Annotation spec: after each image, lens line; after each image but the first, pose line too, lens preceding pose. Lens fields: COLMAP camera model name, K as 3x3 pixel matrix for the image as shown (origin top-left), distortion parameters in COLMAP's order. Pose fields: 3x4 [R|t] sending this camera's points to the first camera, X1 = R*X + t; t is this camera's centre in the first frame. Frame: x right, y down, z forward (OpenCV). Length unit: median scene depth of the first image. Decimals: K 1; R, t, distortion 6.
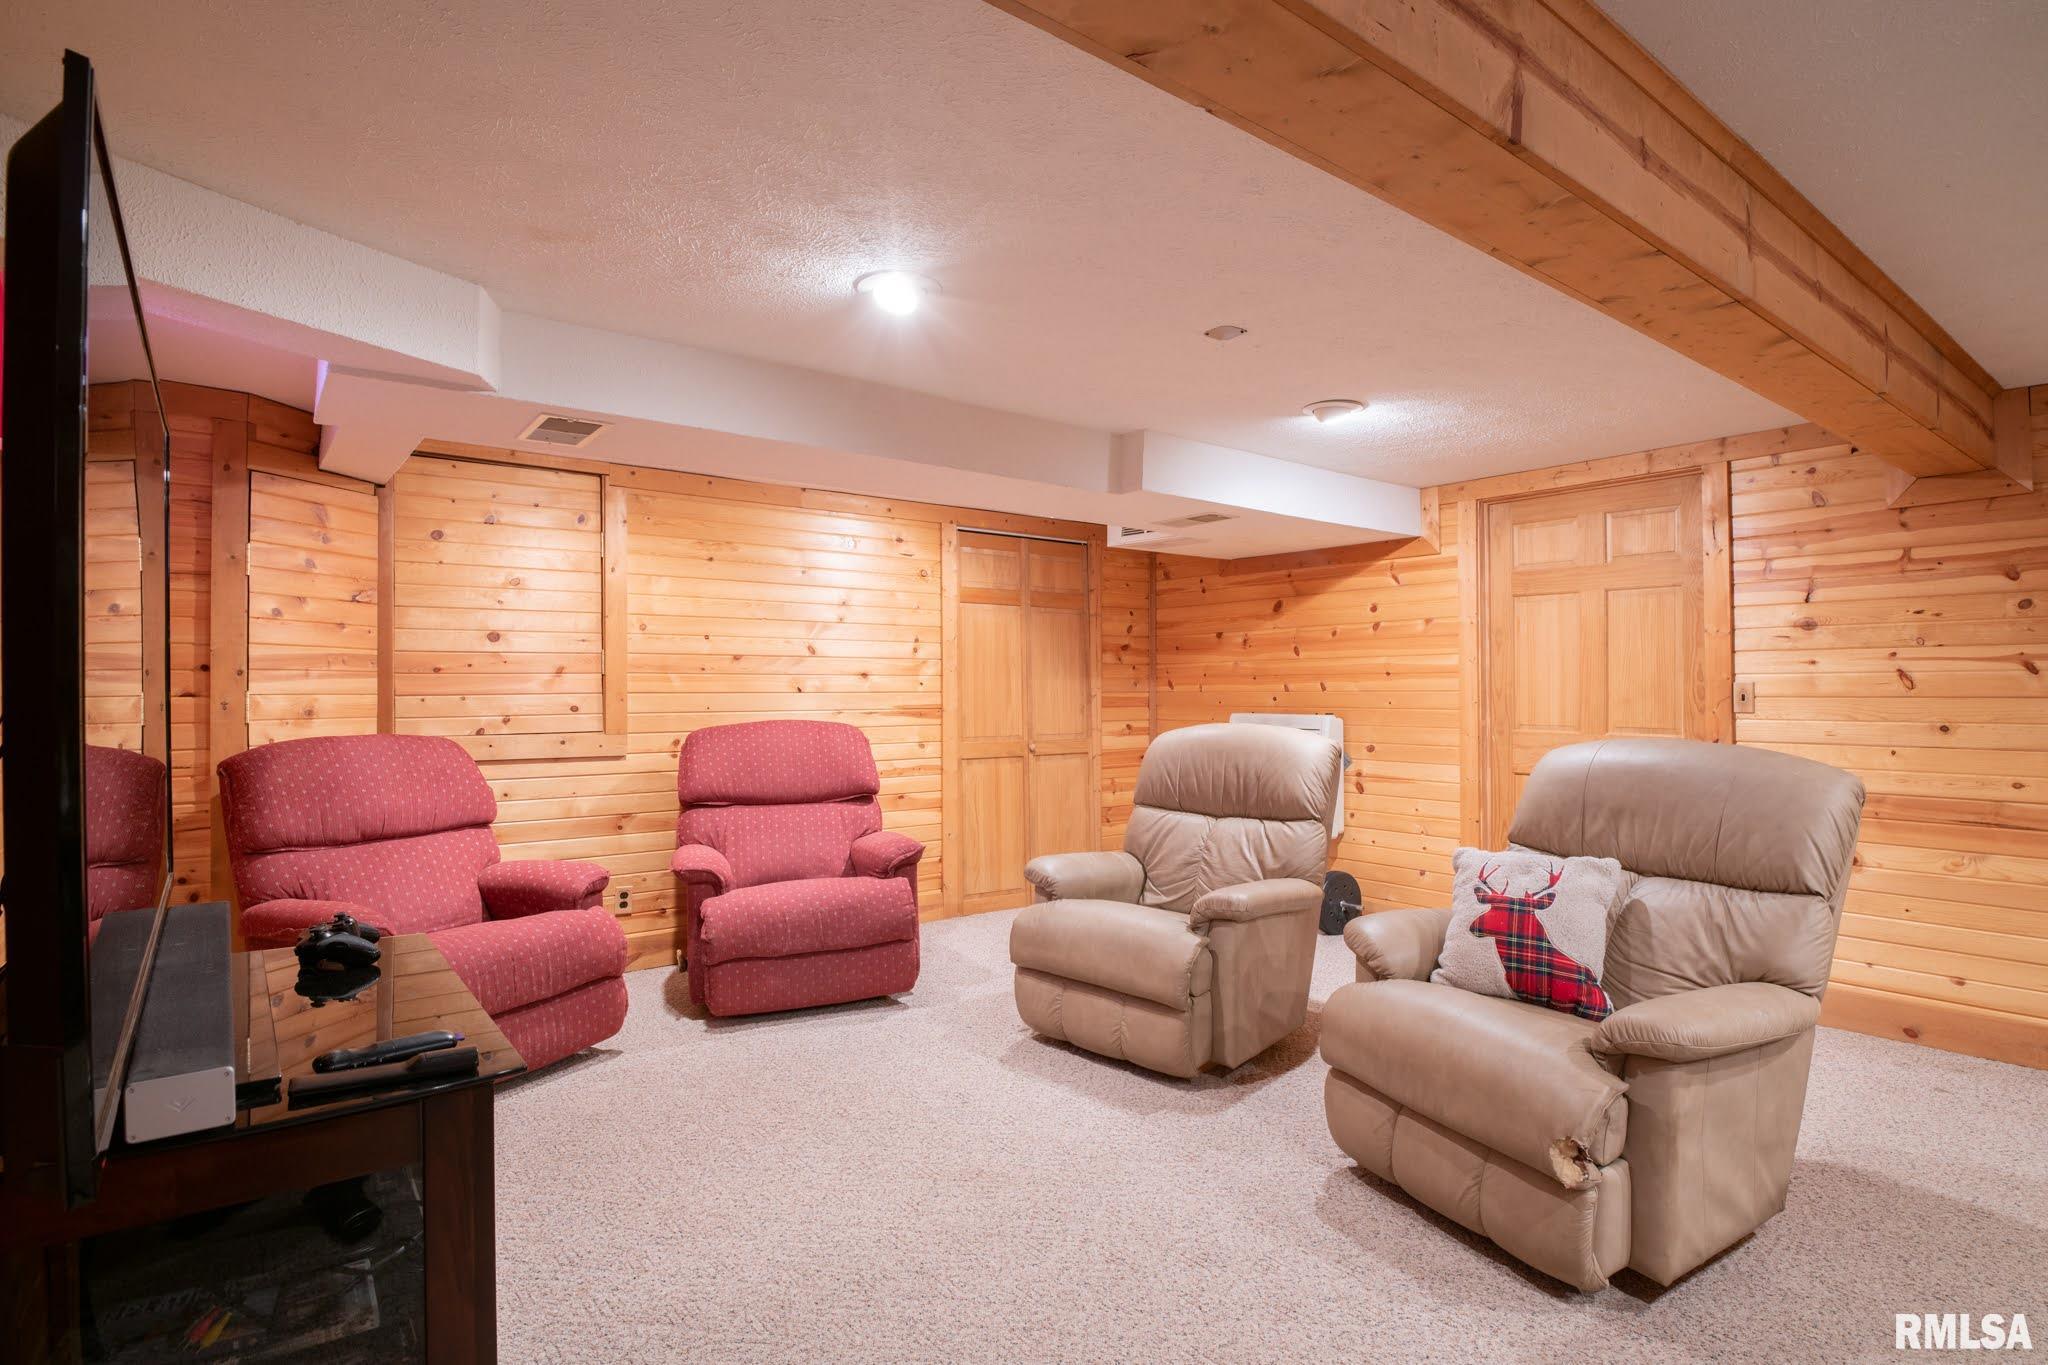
lens RADIAL K [[1032.5, 0, 1054.1], [0, 1032.5, 682.2], [0, 0, 1]] dist [-0.032732, -0.000473]
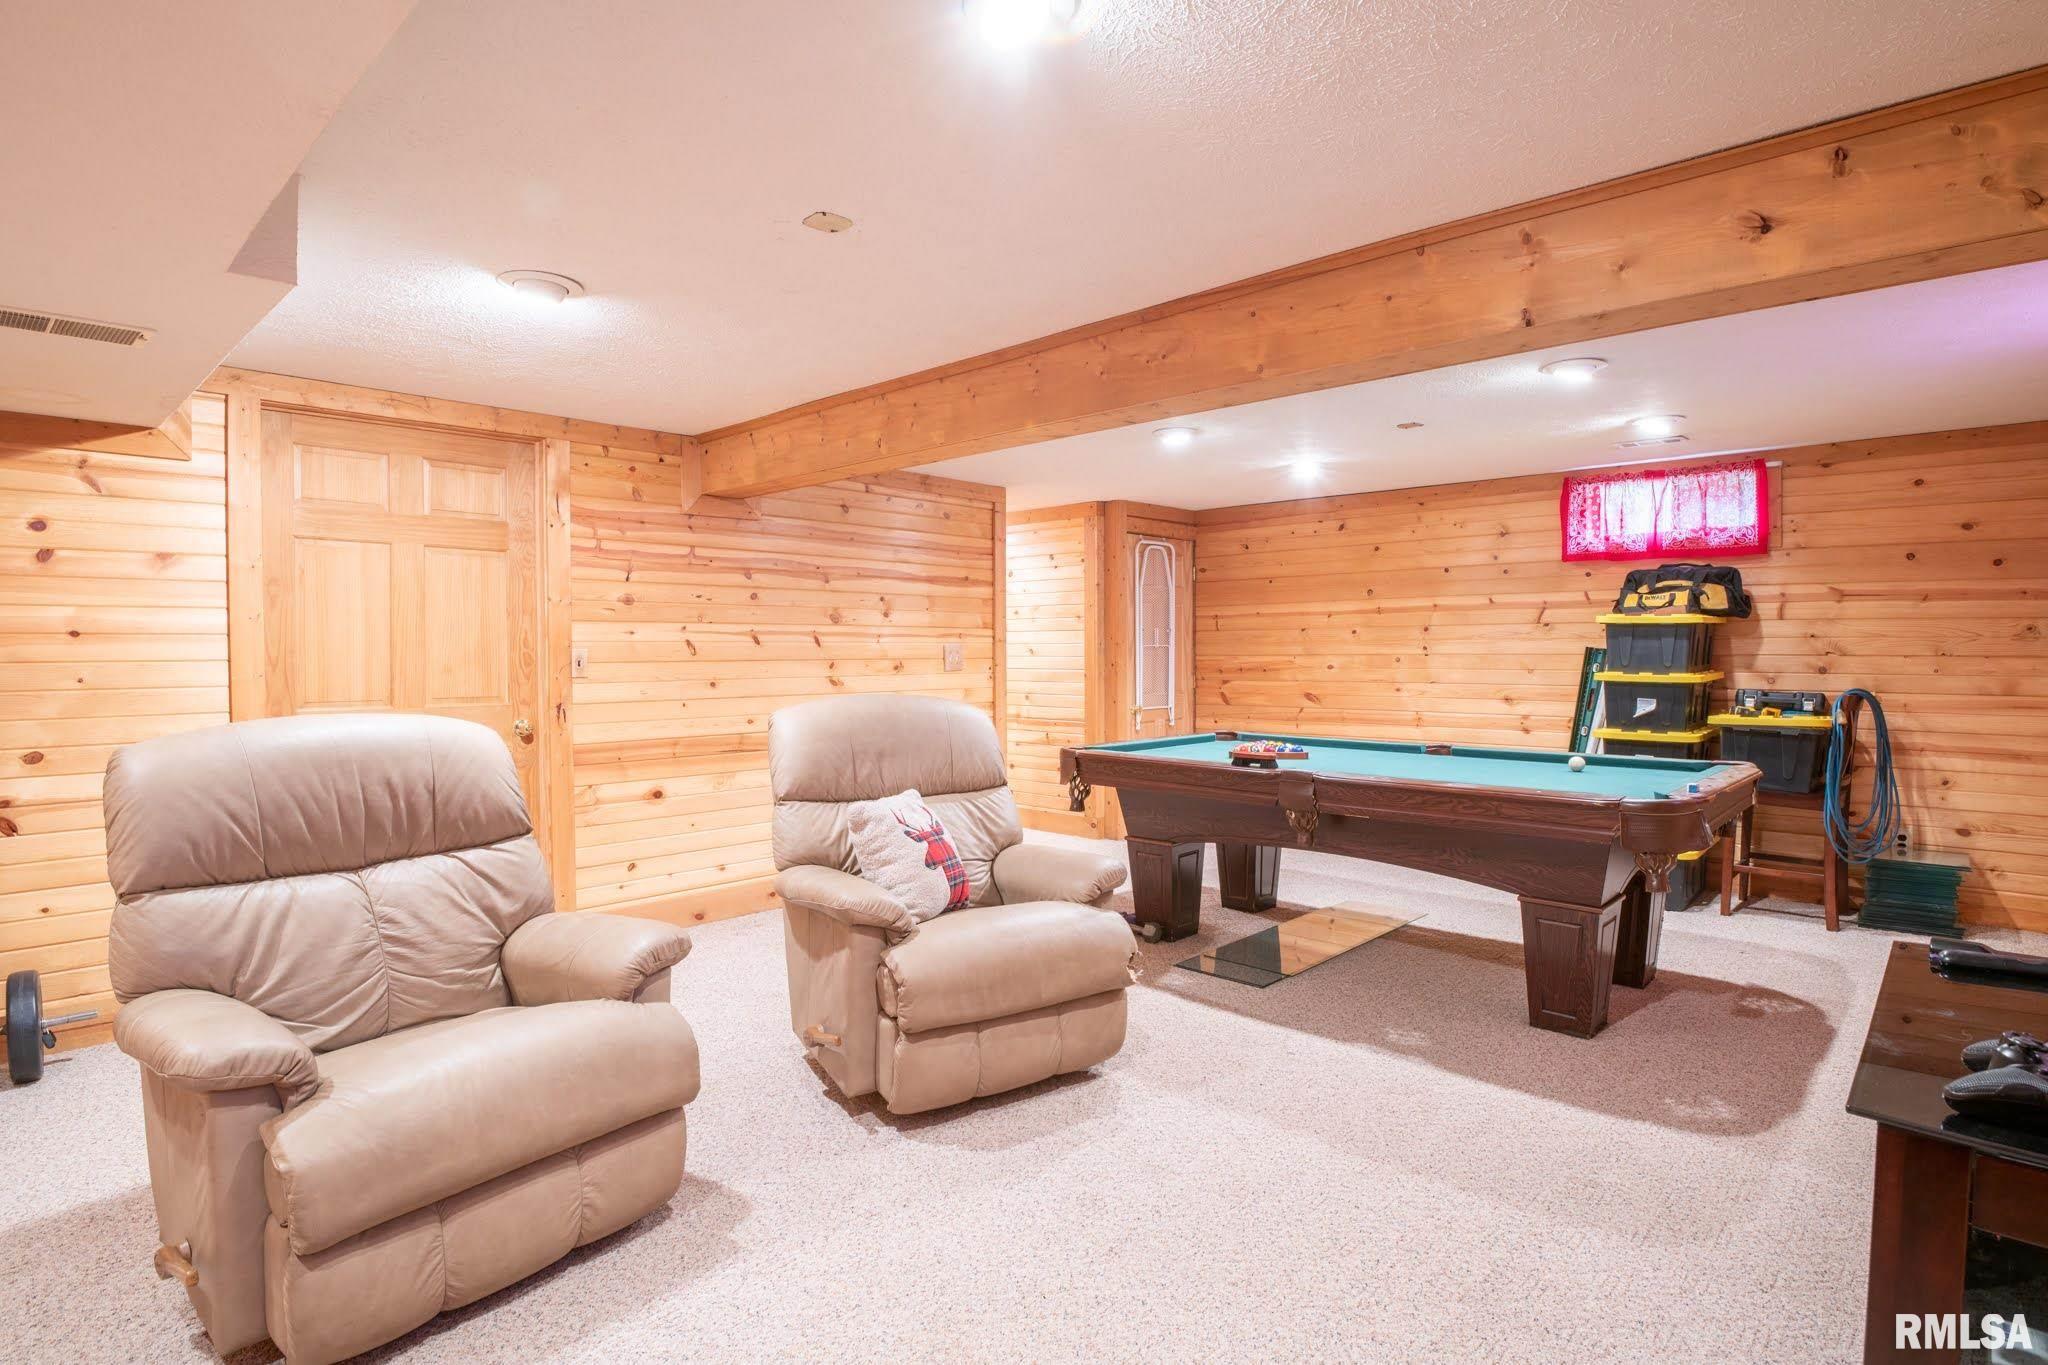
lens RADIAL K [[1032.5, 0, 1054.1], [0, 1032.5, 682.2], [0, 0, 1]] dist [-0.032732, -0.000473]
pose [[-0.158474, -0.028314, 0.986957, -0.511976], [-0.003177, 0.999598, 0.028167, 0.002699], [-0.987358, 0.001328, -0.158501, 0.716434]]
